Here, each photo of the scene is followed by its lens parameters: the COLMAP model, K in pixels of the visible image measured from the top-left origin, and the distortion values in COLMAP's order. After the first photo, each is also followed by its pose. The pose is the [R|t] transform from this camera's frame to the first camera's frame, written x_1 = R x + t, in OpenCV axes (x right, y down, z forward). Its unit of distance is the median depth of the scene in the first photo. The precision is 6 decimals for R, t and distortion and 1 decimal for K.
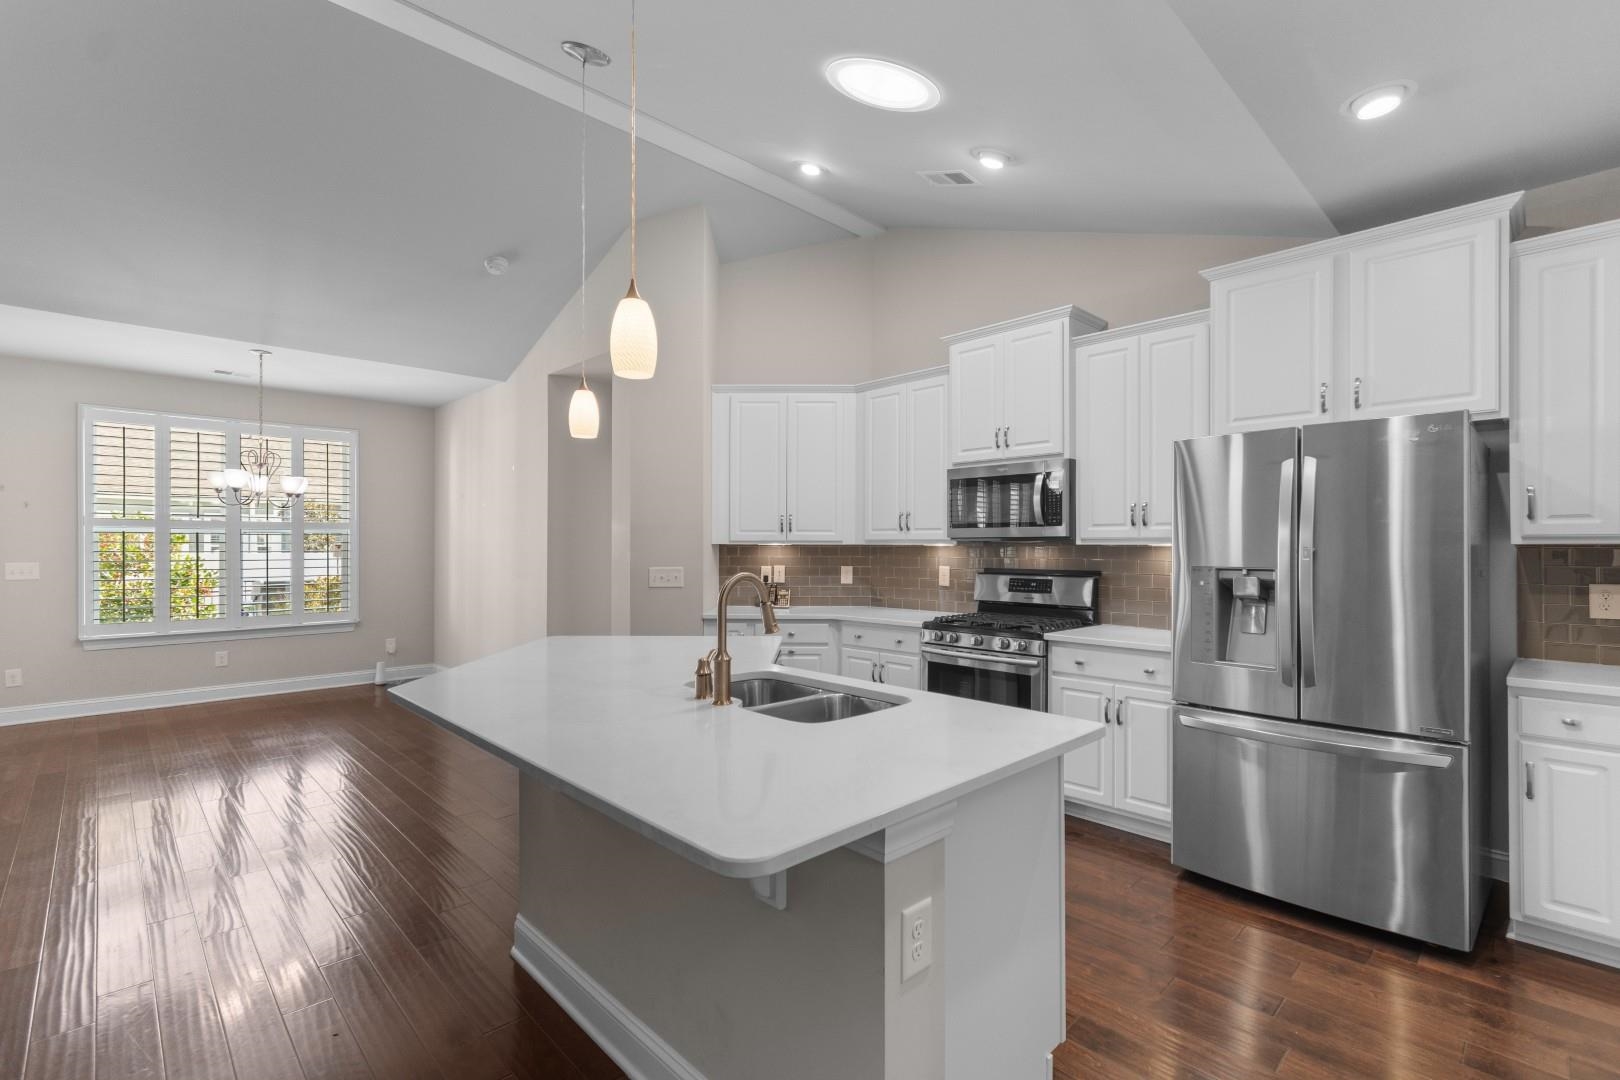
lens RADIAL K [[716.8, 0, 815.2], [0, 716.8, 544.3], [0, 0, 1]] dist [0.003381, -0.001711]
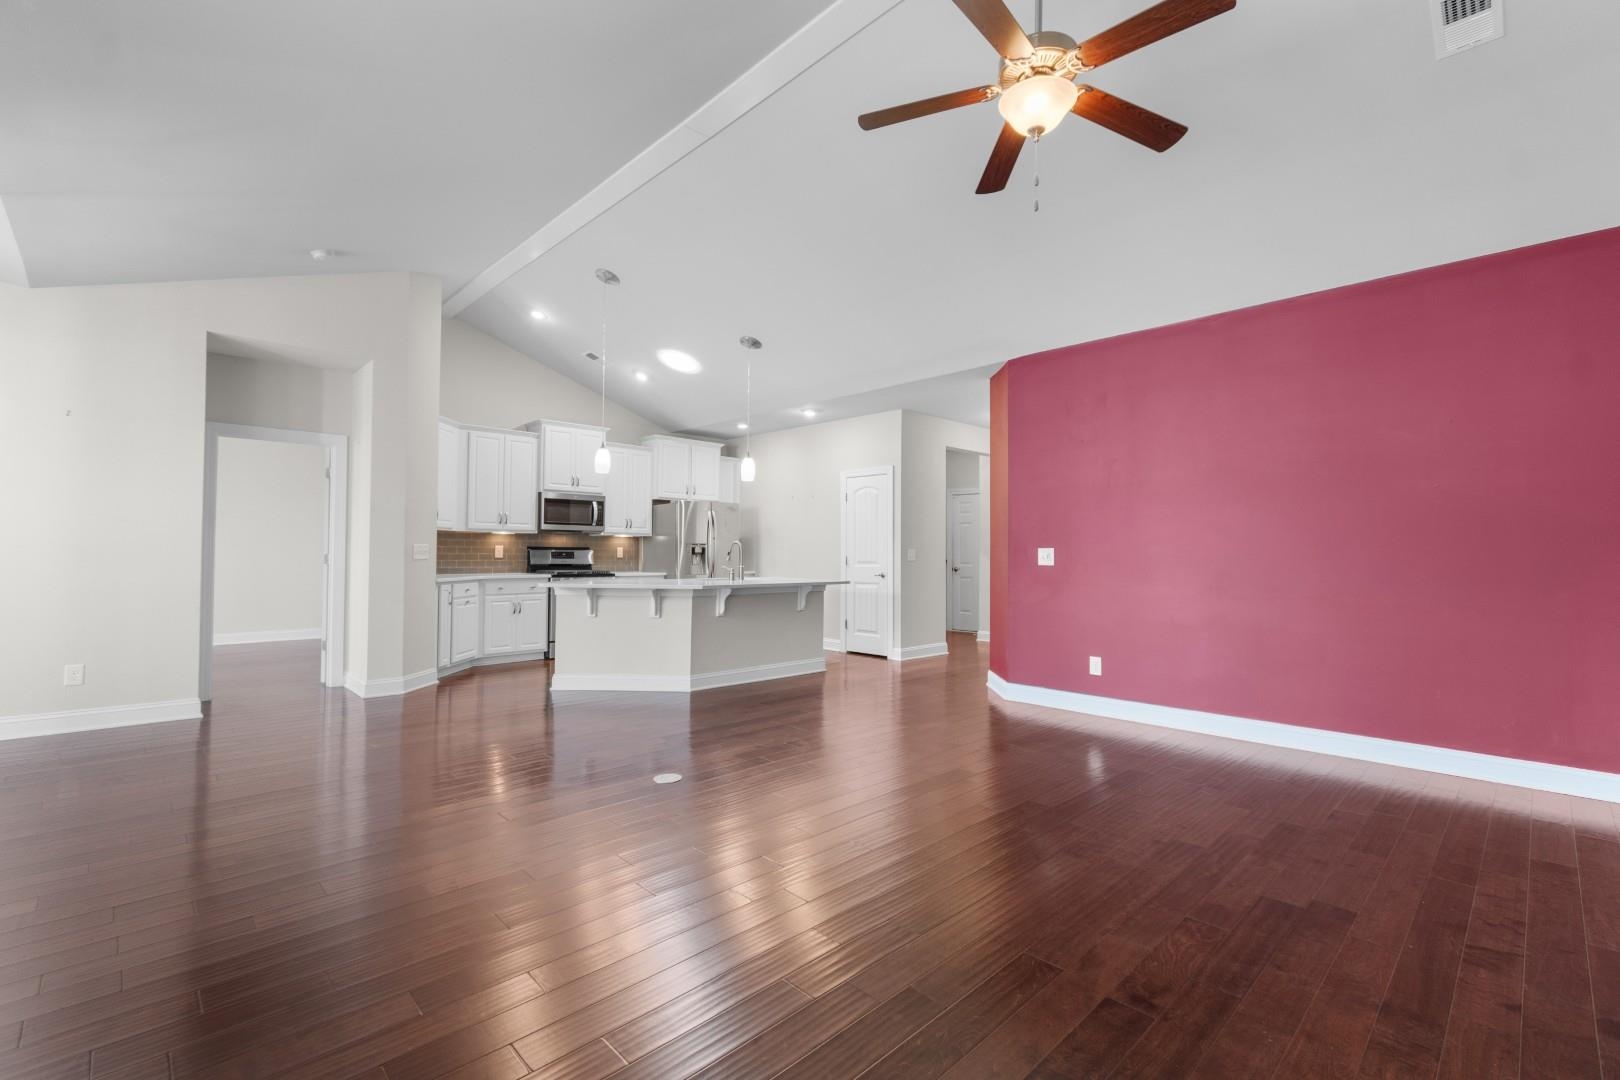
lens RADIAL K [[716.8, 0, 836.0], [0, 716.8, 545.8], [0, 0, 1]] dist [0.003381, -0.001711]
pose [[0.005105, 0.001961, 0.999985, -1.778875], [-0.011639, 0.999930, -0.001902, 0.028820], [-0.999919, -0.011629, 0.005127, 0.248128]]
